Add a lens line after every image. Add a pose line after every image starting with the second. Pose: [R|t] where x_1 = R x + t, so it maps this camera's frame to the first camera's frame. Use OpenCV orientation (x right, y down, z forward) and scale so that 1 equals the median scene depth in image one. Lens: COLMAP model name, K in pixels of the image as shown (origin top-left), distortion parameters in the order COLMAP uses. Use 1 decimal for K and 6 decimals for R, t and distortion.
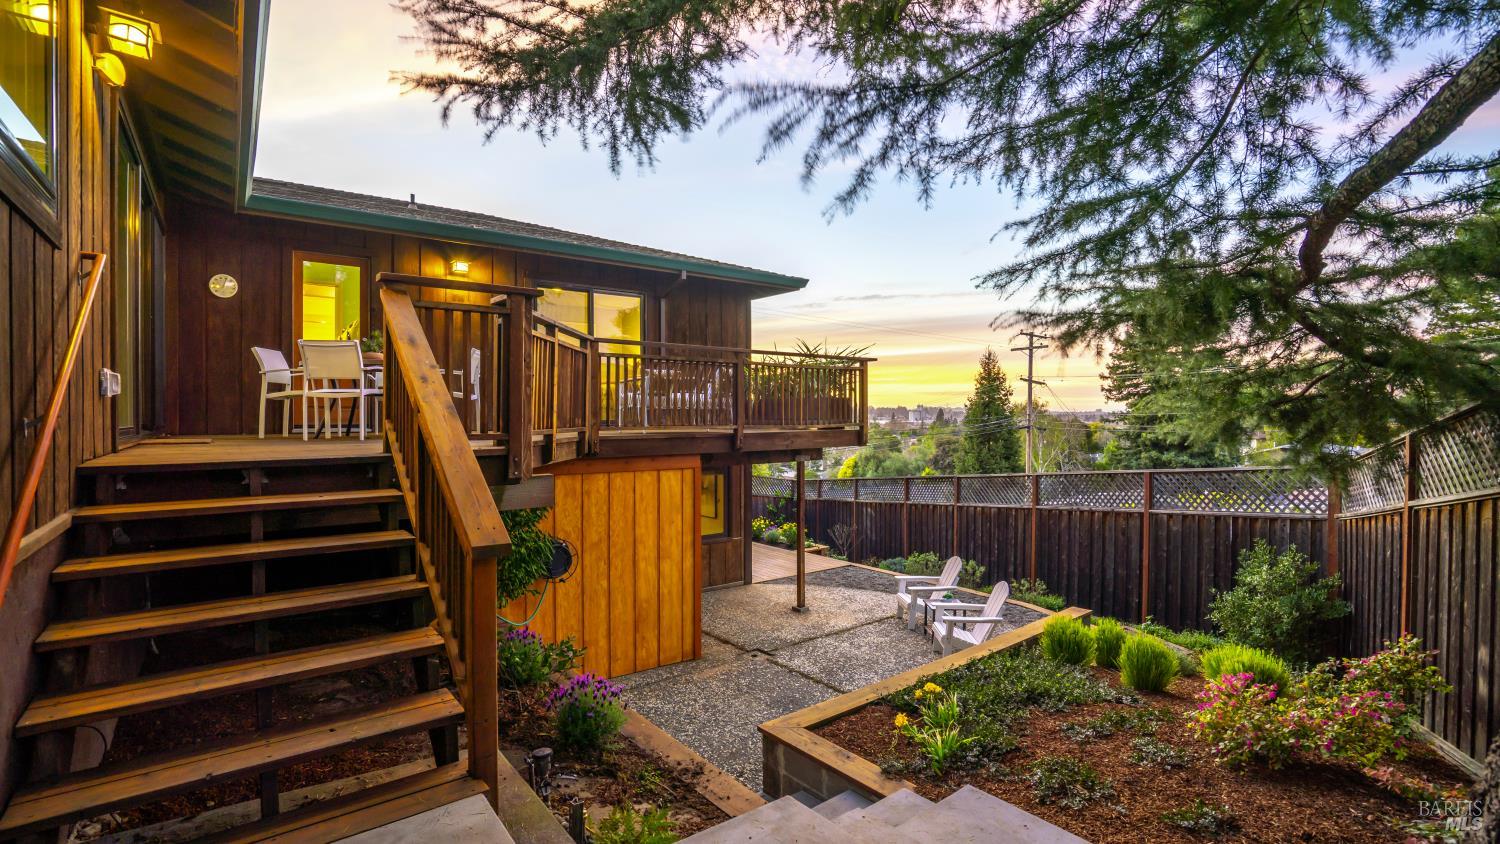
lens RADIAL K [[688.9, 0, 754.1], [0, 688.9, 426.0], [0, 0, 1]] dist [-0.039338, 0.011059]
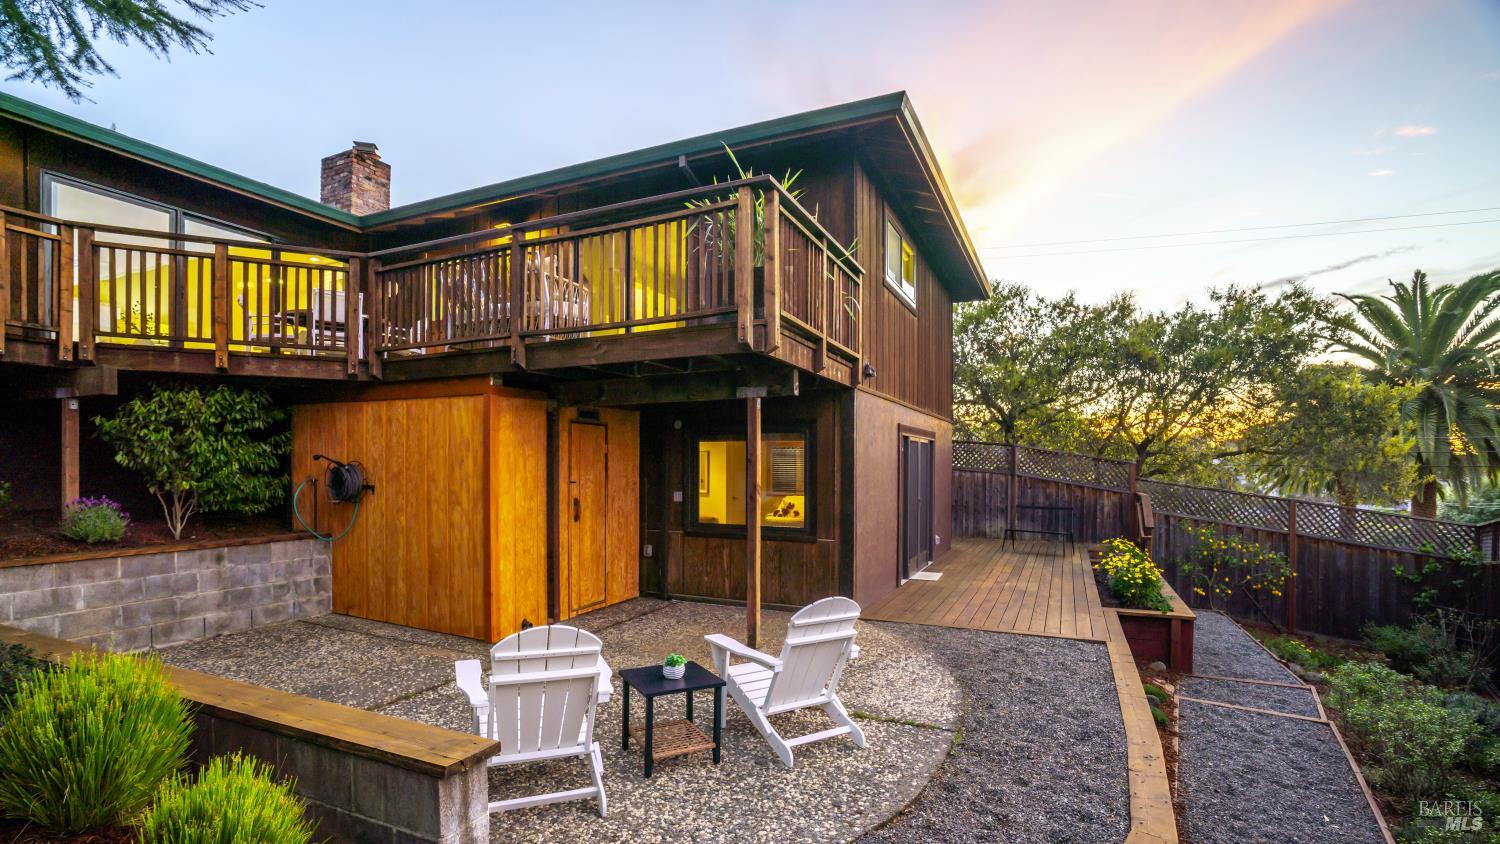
lens RADIAL K [[688.9, 0, 741.1], [0, 688.9, 466.8], [0, 0, 1]] dist [-0.039338, 0.011059]
pose [[0.462304, 0.002098, -0.886719, 0.795498], [-0.016547, 0.999843, -0.006261, 0.156227], [0.886567, 0.017567, 0.462266, 0.976110]]
